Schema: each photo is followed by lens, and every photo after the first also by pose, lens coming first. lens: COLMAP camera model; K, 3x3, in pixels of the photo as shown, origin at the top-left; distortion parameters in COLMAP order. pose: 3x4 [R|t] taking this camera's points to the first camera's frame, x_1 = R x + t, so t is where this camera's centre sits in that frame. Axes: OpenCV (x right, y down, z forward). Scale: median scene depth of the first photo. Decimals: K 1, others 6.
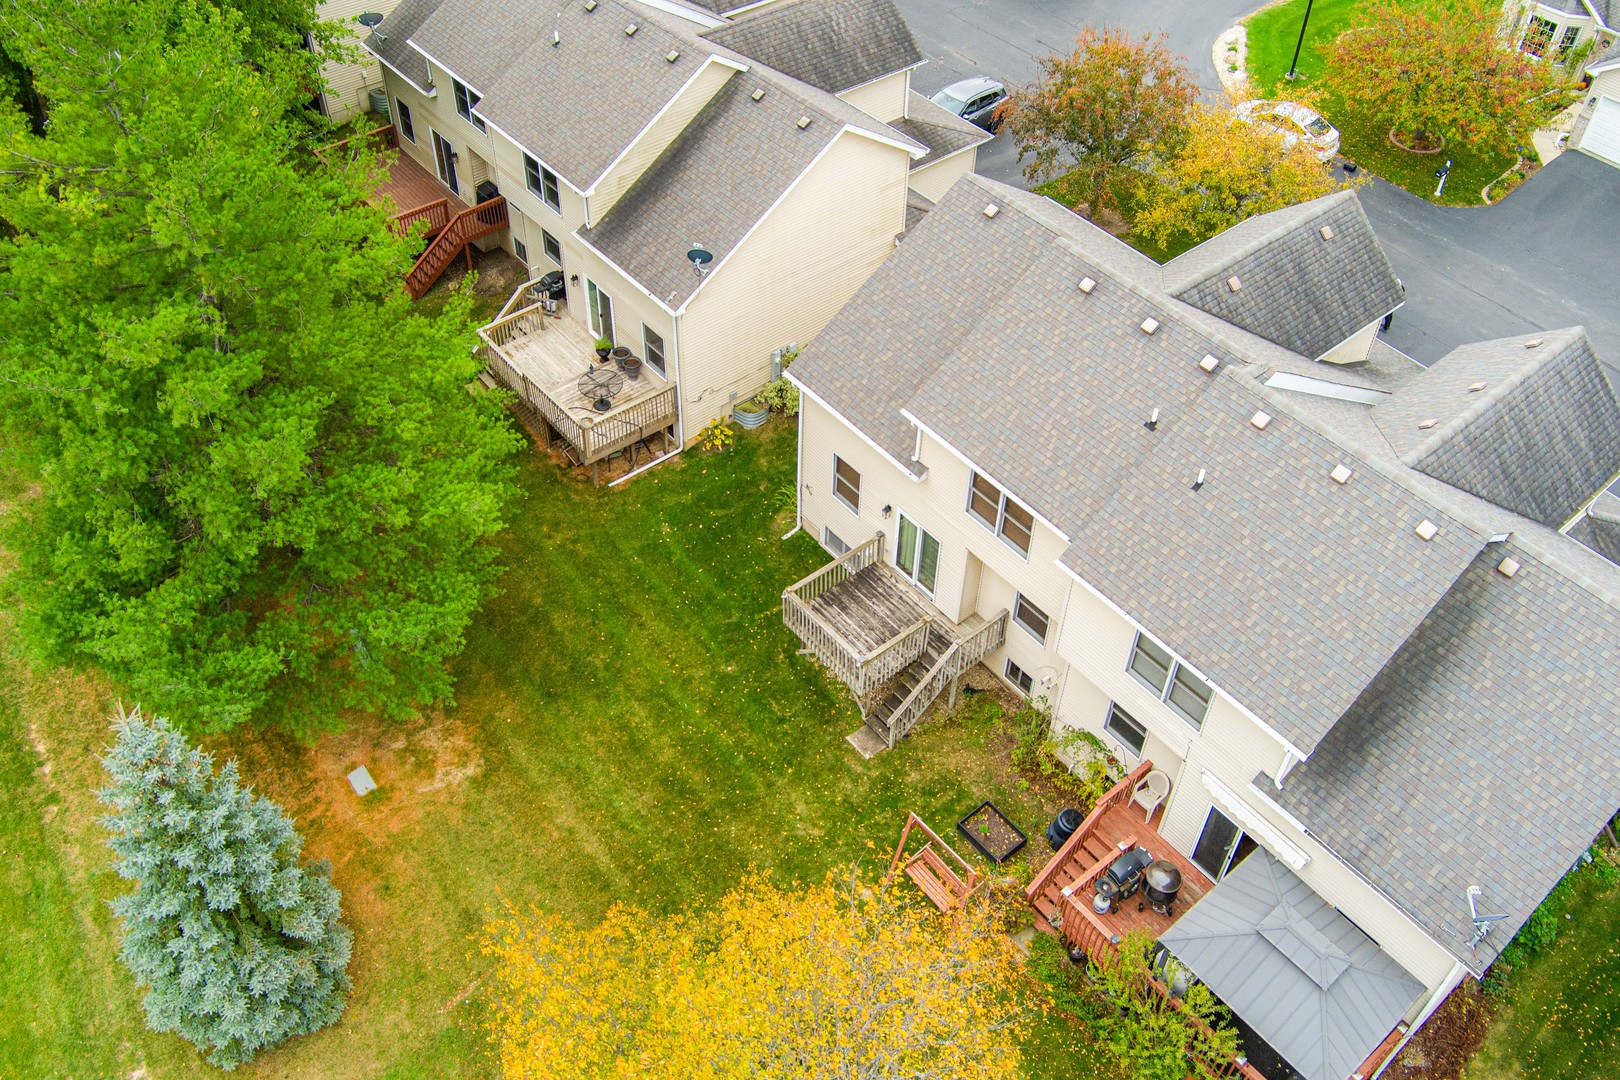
lens RADIAL K [[1309.8, 0, 804.5], [0, 1309.8, 529.2], [0, 0, 1]] dist [-0.048502, 0.000429]
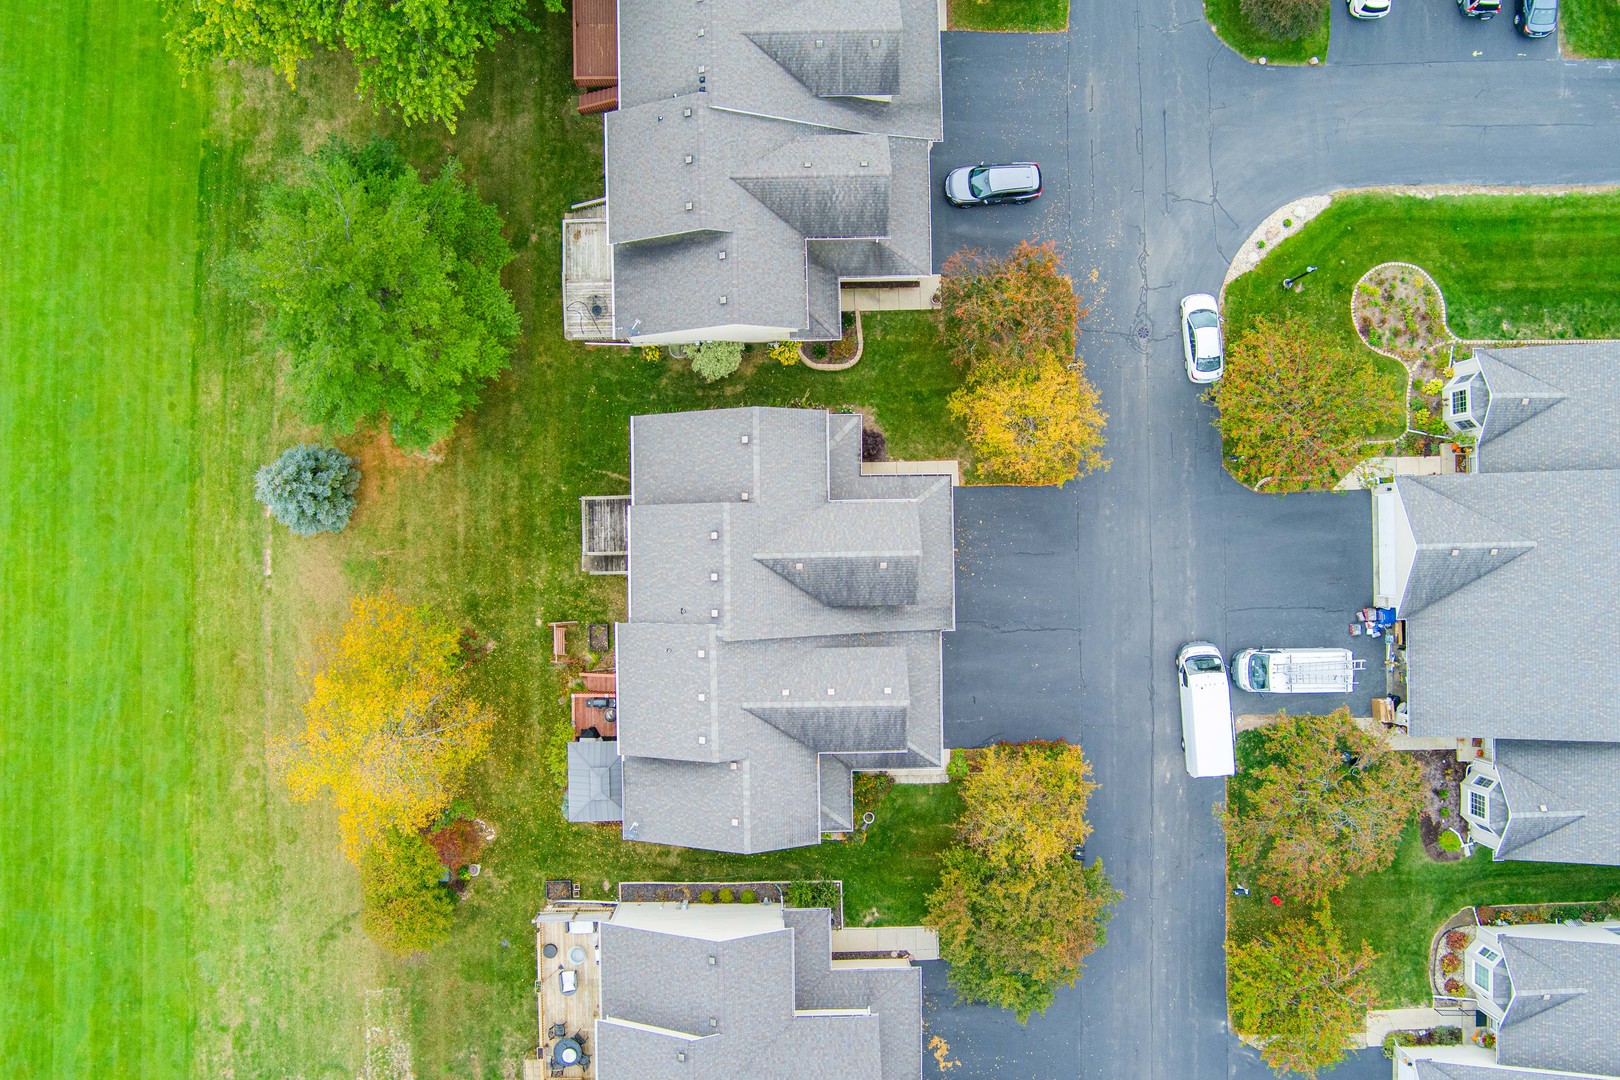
lens RADIAL K [[1309.8, 0, 807.4], [0, 1309.8, 537.8], [0, 0, 1]] dist [-0.048502, 0.000429]
pose [[0.782570, 0.622475, -0.010417, 0.301940], [-0.437381, 0.561626, 0.702335, -1.416889], [0.443036, -0.545070, 0.711770, -0.307730]]
